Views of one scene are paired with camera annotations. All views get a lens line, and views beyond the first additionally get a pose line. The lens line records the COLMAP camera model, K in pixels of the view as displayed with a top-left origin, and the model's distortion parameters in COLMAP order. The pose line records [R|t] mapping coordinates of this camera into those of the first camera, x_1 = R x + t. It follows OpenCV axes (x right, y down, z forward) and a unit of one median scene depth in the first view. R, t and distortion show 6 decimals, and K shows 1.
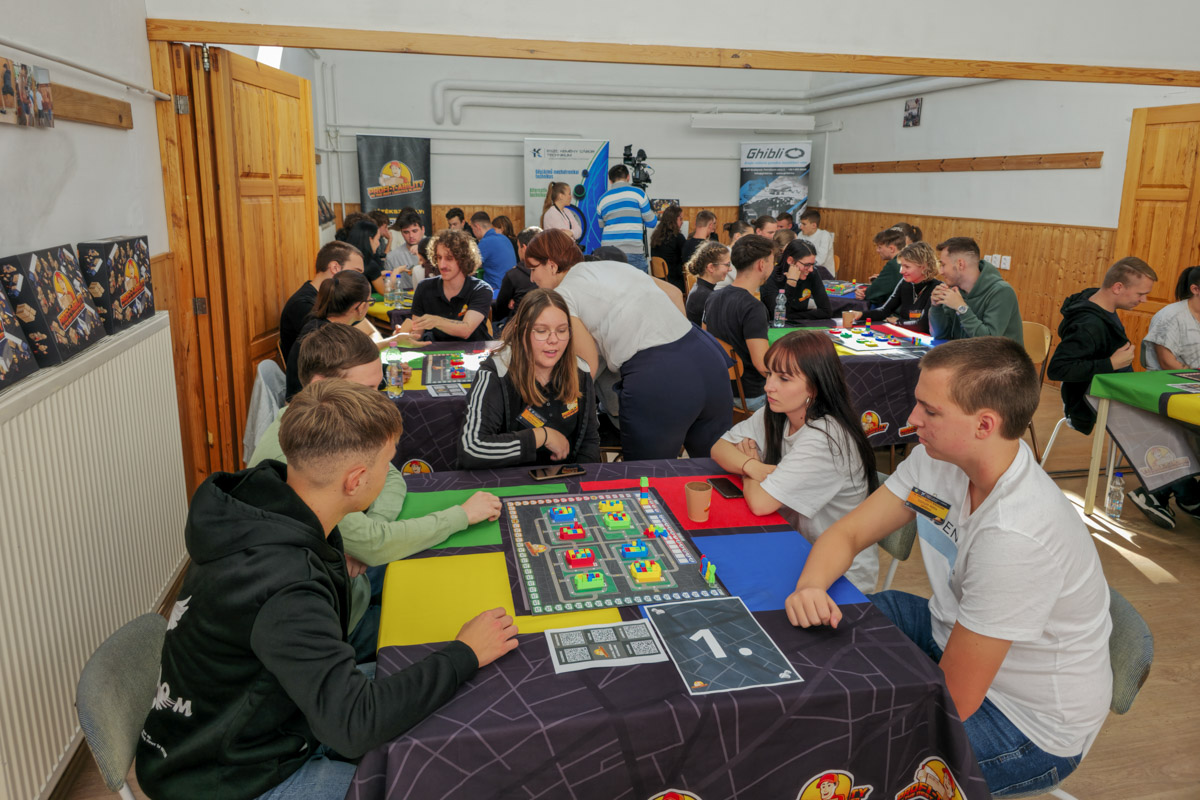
lens RADIAL K [[837.6, 0, 540.1], [0, 837.6, 345.3], [0, 0, 1]] dist [0.017212, -0.041741]
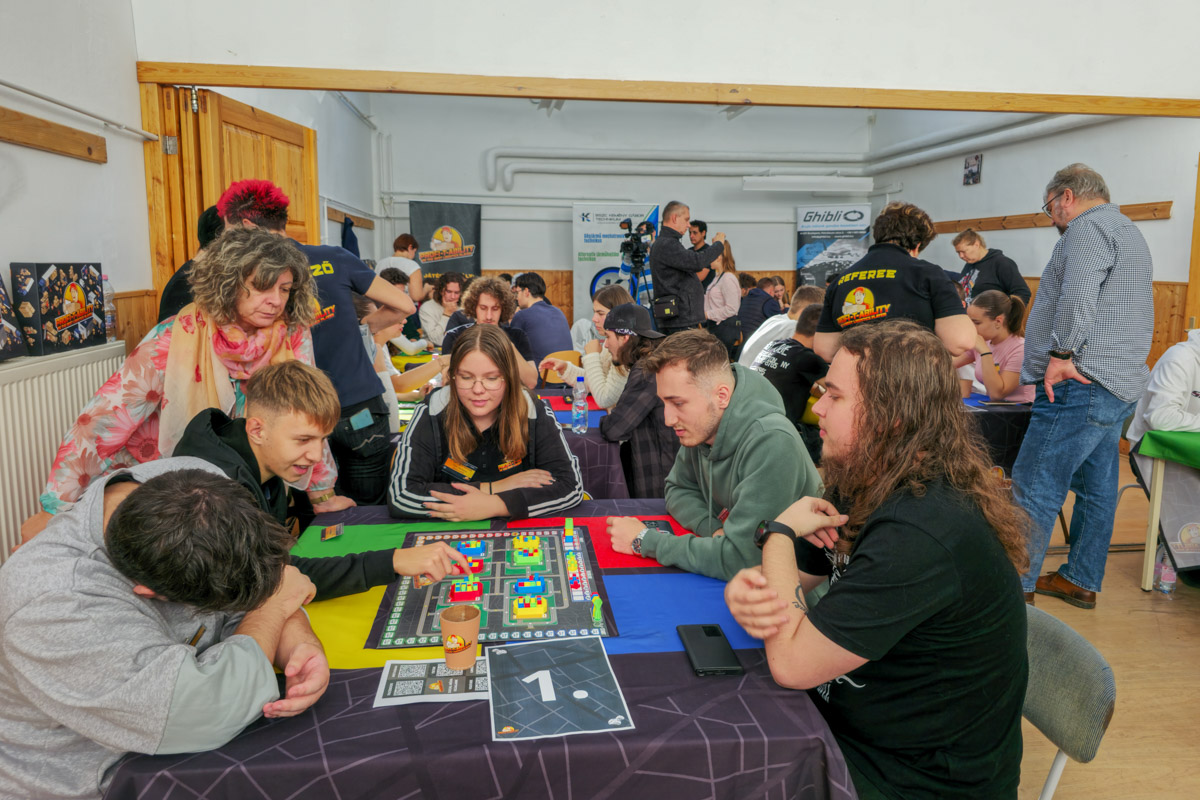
lens RADIAL K [[837.6, 0, 558.9], [0, 837.6, 362.9], [0, 0, 1]] dist [0.017212, -0.041741]
pose [[0.996060, 0.008107, -0.088316, 0.126490], [-0.014773, 0.997068, -0.075086, 0.042347], [0.087448, 0.076095, 0.993258, 0.055912]]
